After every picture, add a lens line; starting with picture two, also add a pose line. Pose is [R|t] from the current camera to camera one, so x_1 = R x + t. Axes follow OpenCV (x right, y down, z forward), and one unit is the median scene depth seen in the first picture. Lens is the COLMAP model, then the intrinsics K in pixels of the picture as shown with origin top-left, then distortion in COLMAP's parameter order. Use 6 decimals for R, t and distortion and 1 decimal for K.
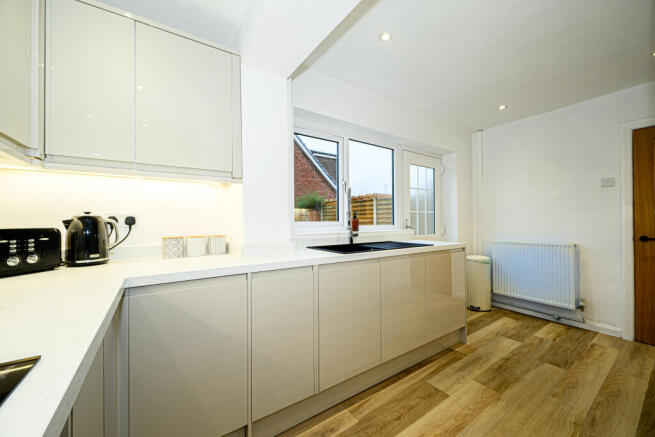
lens RADIAL K [[255.2, 0, 328.3], [0, 255.2, 218.7], [0, 0, 1]] dist [0.001448, 0.000145]
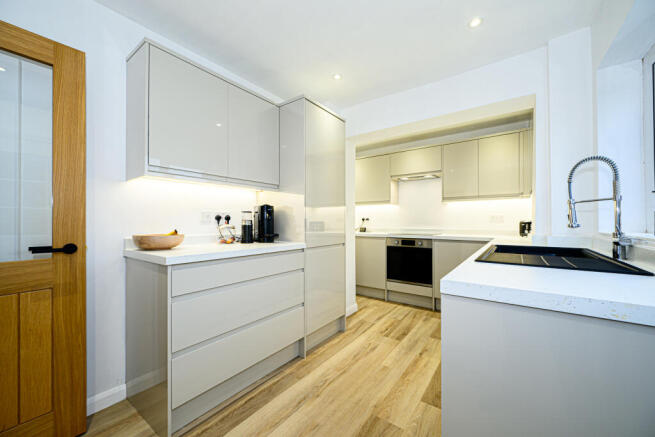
lens RADIAL K [[255.2, 0, 327.2], [0, 255.2, 220.3], [0, 0, 1]] dist [0.001448, 0.000145]
pose [[-0.945676, 0.001382, -0.325107, 1.173144], [0.004264, 0.999958, -0.008154, 0.034085], [0.325082, -0.009097, -0.945642, 1.891451]]
